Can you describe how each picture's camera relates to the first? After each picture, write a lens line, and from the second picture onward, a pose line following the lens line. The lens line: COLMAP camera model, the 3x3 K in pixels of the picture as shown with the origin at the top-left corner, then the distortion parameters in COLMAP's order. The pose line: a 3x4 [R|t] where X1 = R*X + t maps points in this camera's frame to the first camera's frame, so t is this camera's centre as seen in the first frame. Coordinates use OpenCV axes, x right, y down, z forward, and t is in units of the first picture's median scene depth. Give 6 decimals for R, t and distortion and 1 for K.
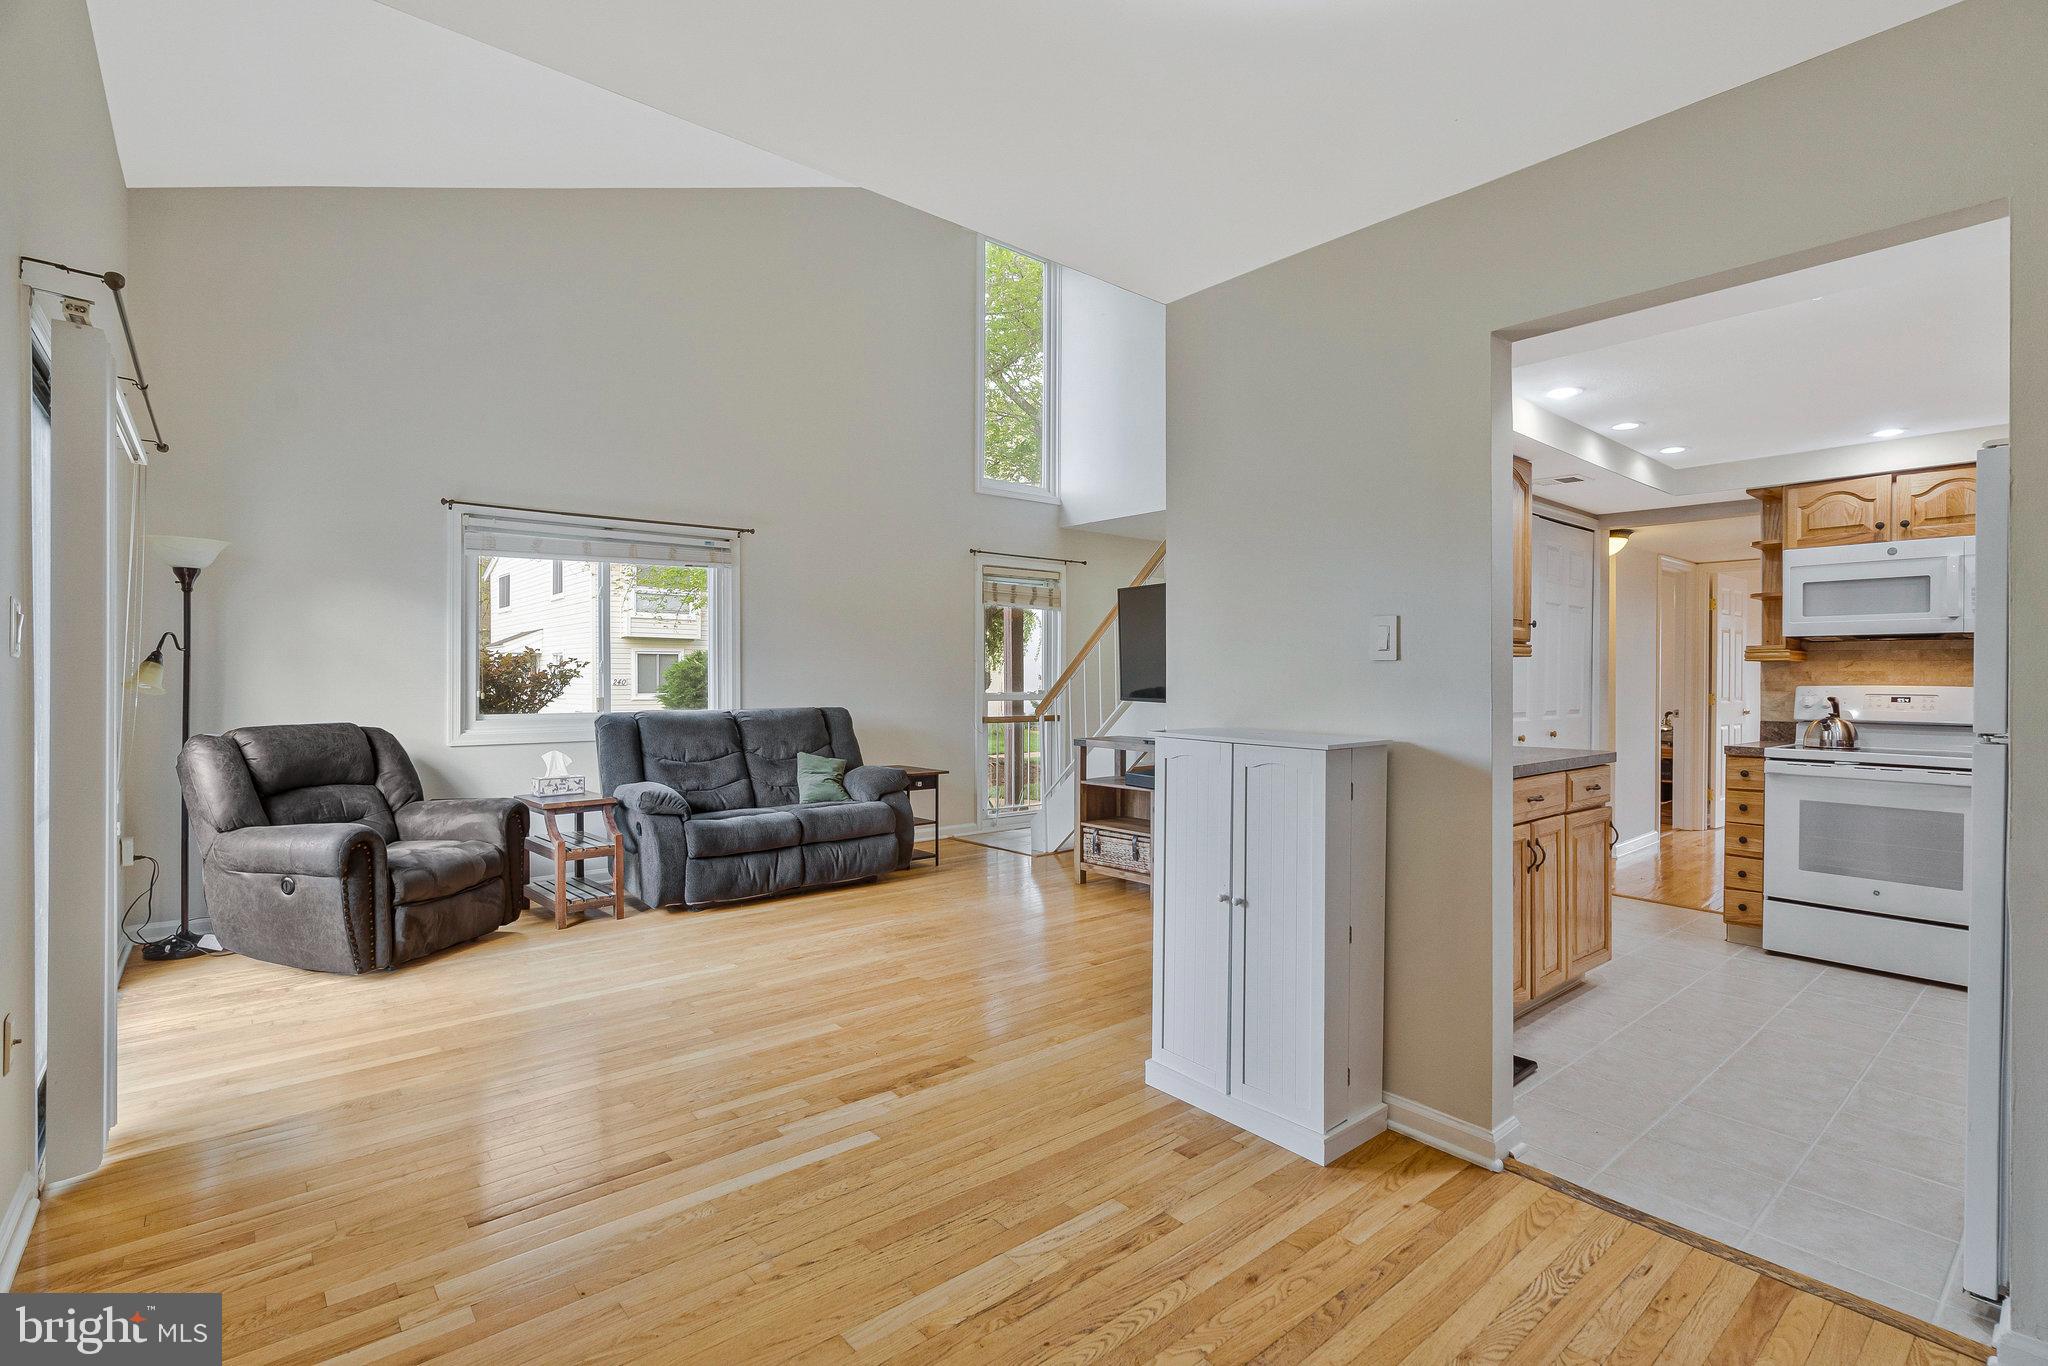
lens RADIAL K [[943.7, 0, 1038.9], [0, 943.7, 673.5], [0, 0, 1]] dist [-0.010885, 0.006323]
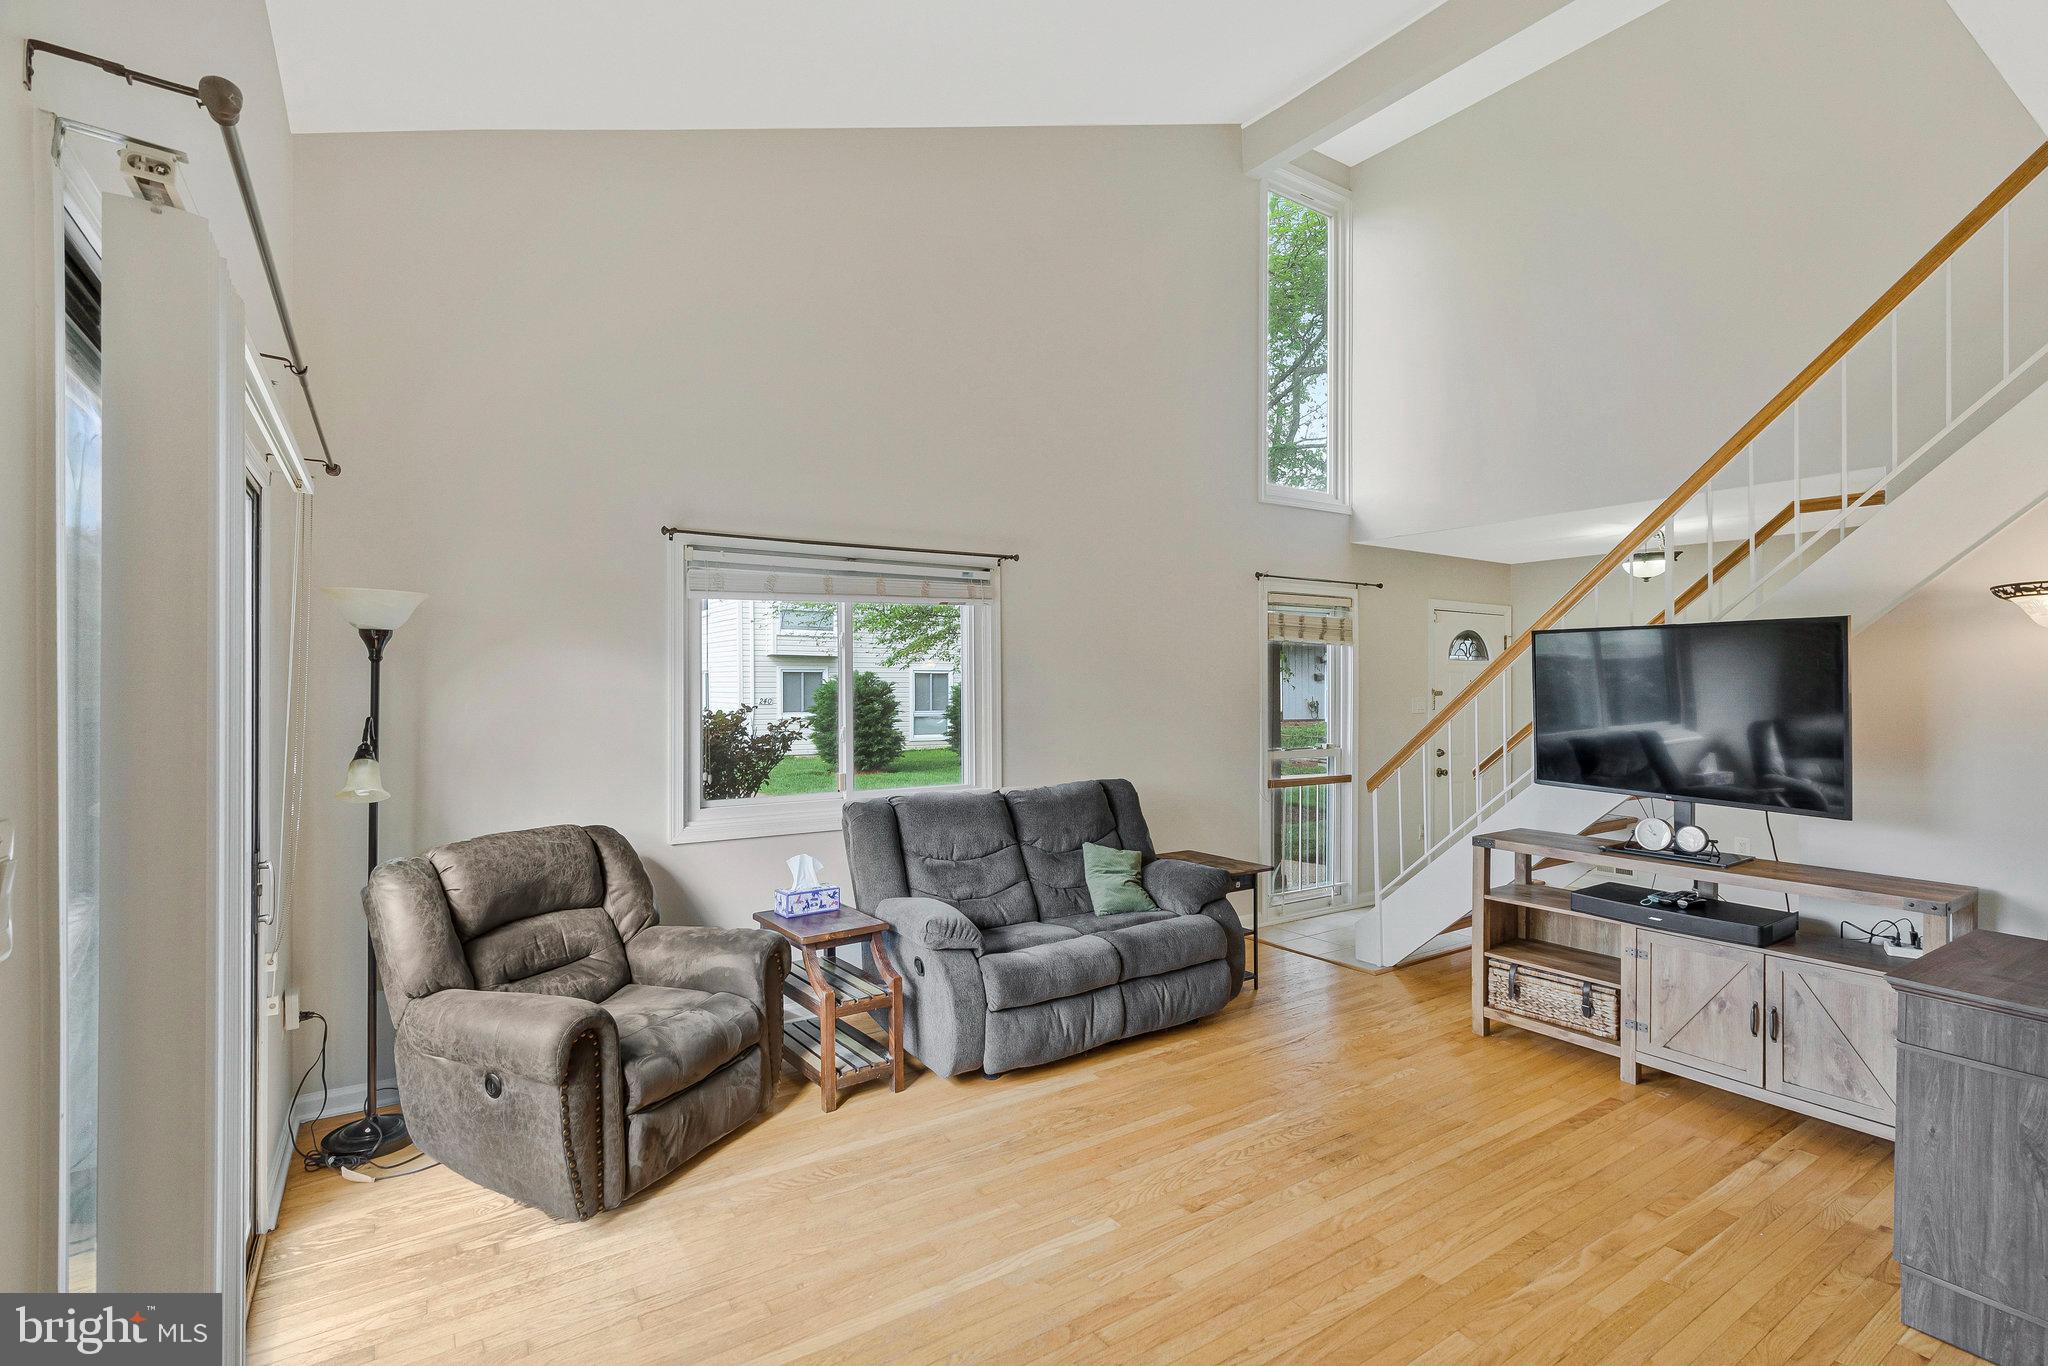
lens RADIAL K [[943.7, 0, 1027.3], [0, 943.7, 678.3], [0, 0, 1]] dist [-0.010885, 0.006323]
pose [[0.991333, -0.003433, -0.131325, -0.232621], [0.002832, 0.999985, -0.004765, -0.056203], [0.131339, 0.004352, 0.991328, 0.261711]]
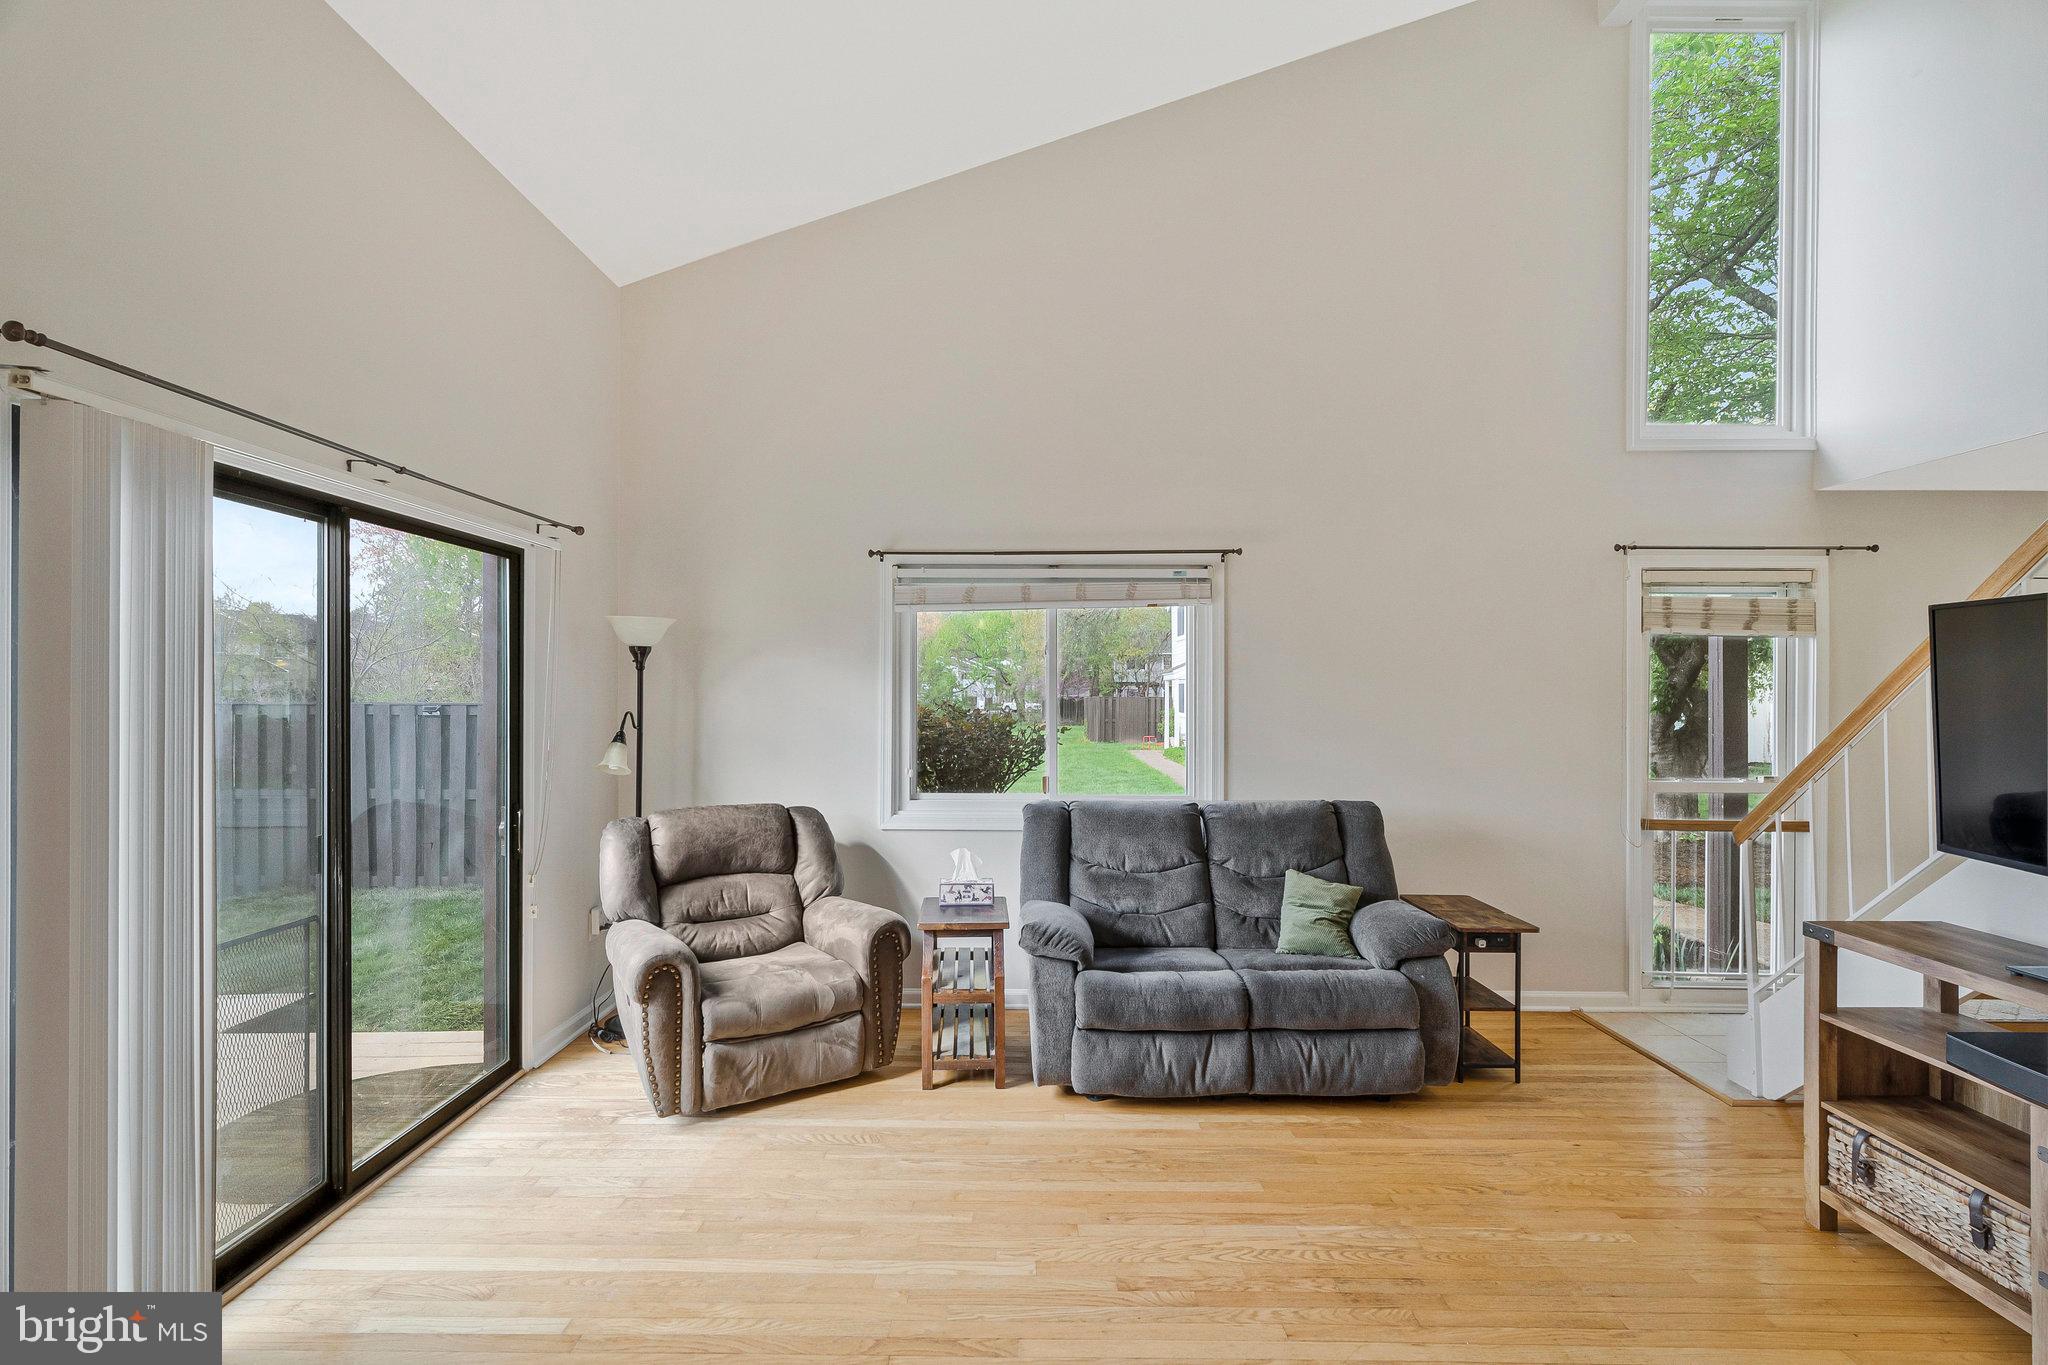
lens RADIAL K [[943.7, 0, 1020.4], [0, 943.7, 685.6], [0, 0, 1]] dist [-0.010885, 0.006323]
pose [[0.747706, -0.000268, -0.664030, 0.063910], [-0.001476, 0.999997, -0.002065, -0.056438], [0.664028, 0.002524, 0.747703, 0.419414]]
